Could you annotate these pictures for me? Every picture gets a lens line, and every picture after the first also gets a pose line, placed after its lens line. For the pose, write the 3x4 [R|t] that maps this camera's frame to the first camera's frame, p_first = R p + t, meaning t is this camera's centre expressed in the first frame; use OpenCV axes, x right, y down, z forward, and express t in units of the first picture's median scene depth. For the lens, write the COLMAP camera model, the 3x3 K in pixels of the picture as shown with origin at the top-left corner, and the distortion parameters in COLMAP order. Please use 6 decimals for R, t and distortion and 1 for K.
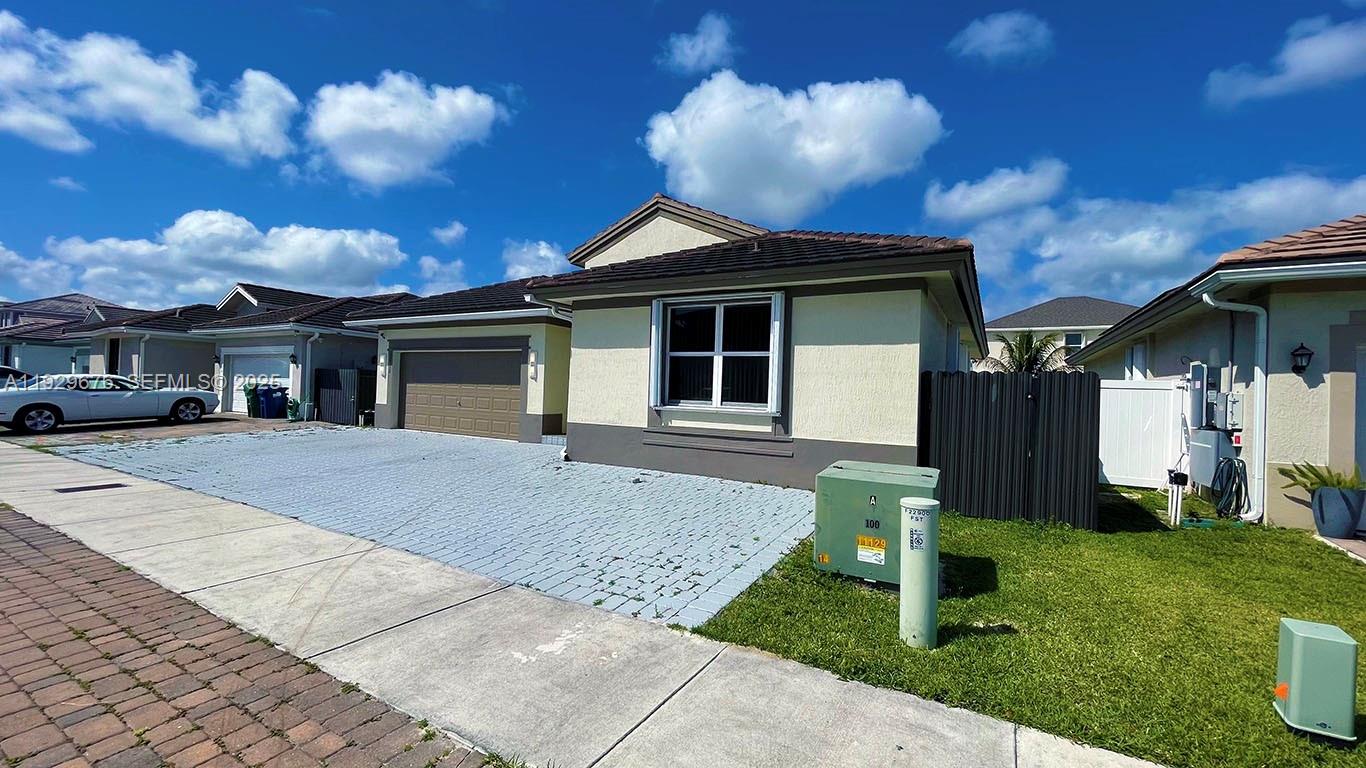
lens RADIAL K [[552.5, 0, 686.3], [0, 552.5, 387.1], [0, 0, 1]] dist [-0.005878, 0.001633]
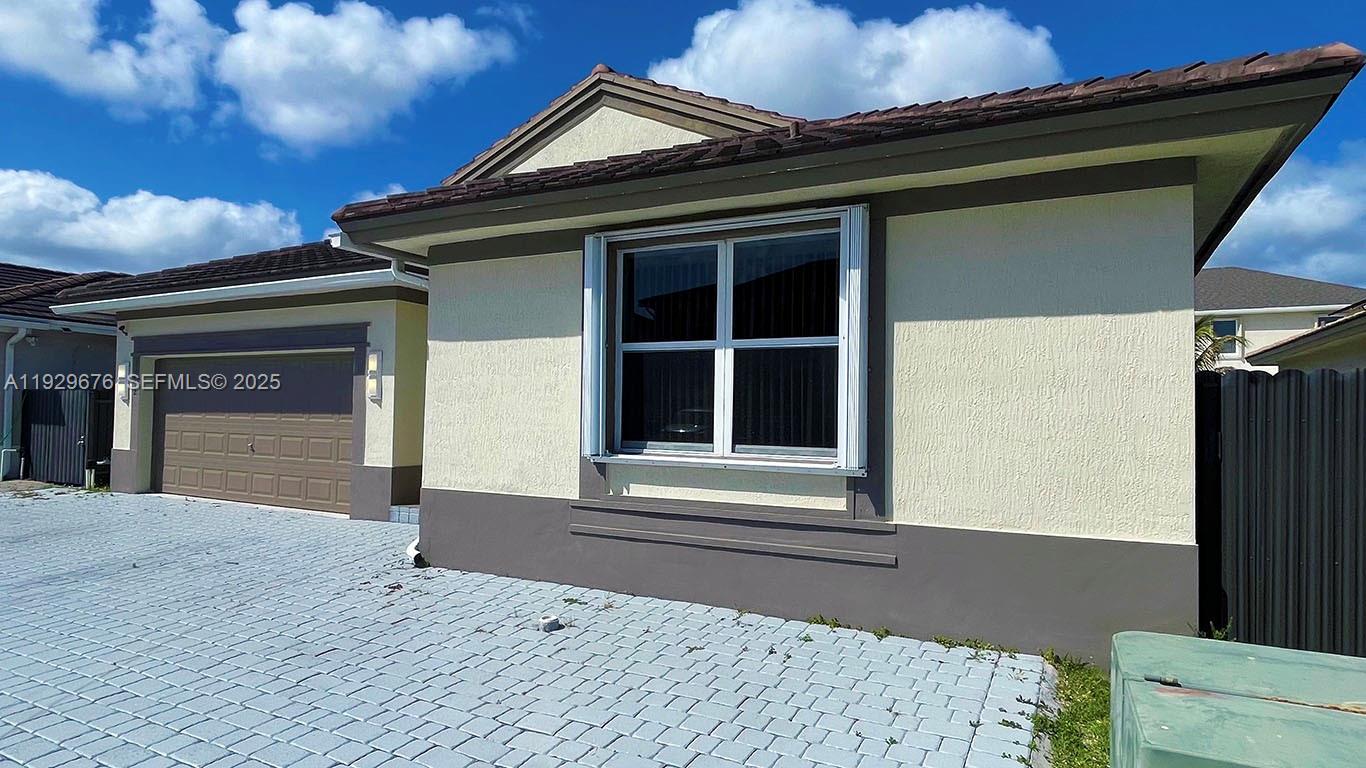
lens RADIAL K [[765.3, 0, 681.6], [0, 765.3, 391.6], [0, 0, 1]] dist [0.000365, 0.000009]
pose [[0.999231, -0.016061, 0.035764, -0.003163], [0.016814, 0.999641, -0.020853, -0.005962], [-0.035416, 0.021439, 0.999143, 0.325596]]
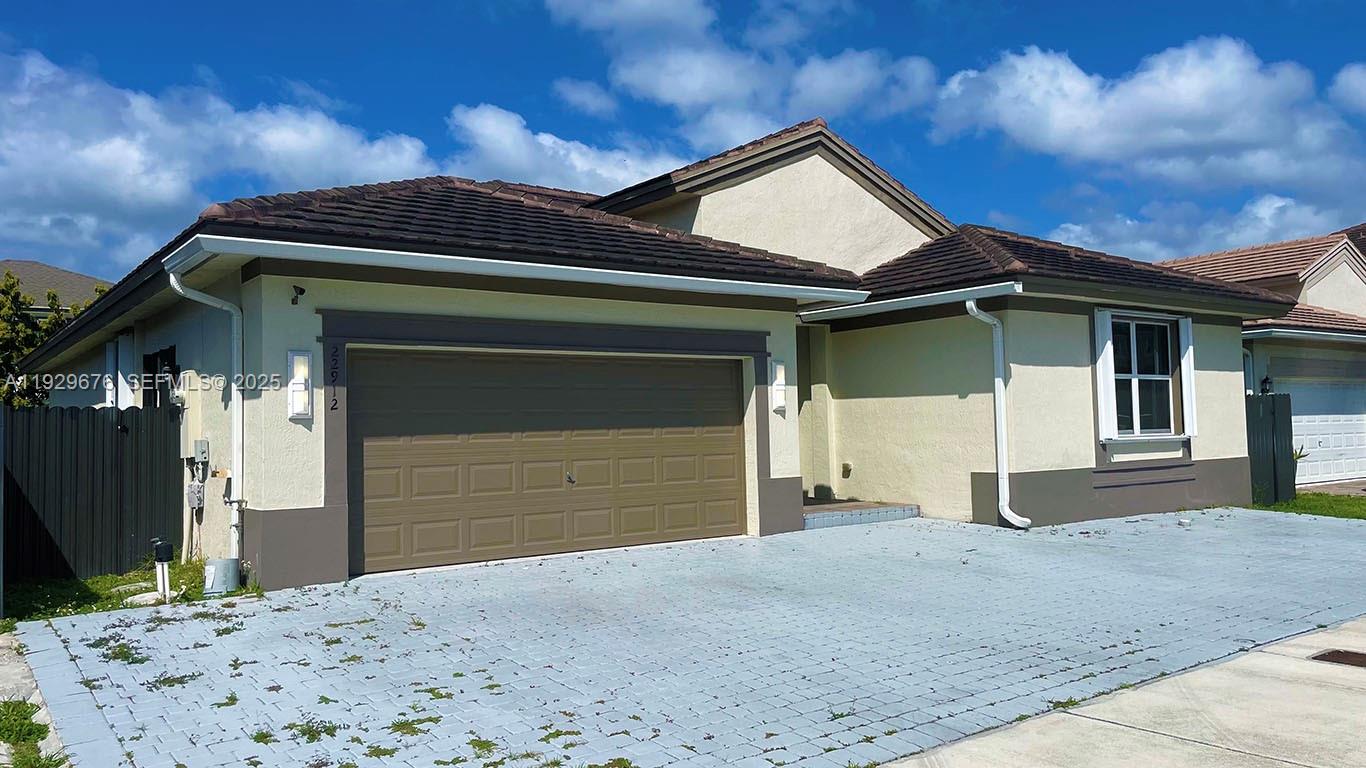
lens RADIAL K [[1047.5, 0, 681.1], [0, 1047.5, 385.9], [0, 0, 1]] dist [0.064633, -0.057655]
pose [[0.403834, 0.002222, 0.914830, -1.719800], [0.032590, 0.999327, -0.016814, -0.038188], [-0.914252, 0.036604, 0.403490, 0.933243]]
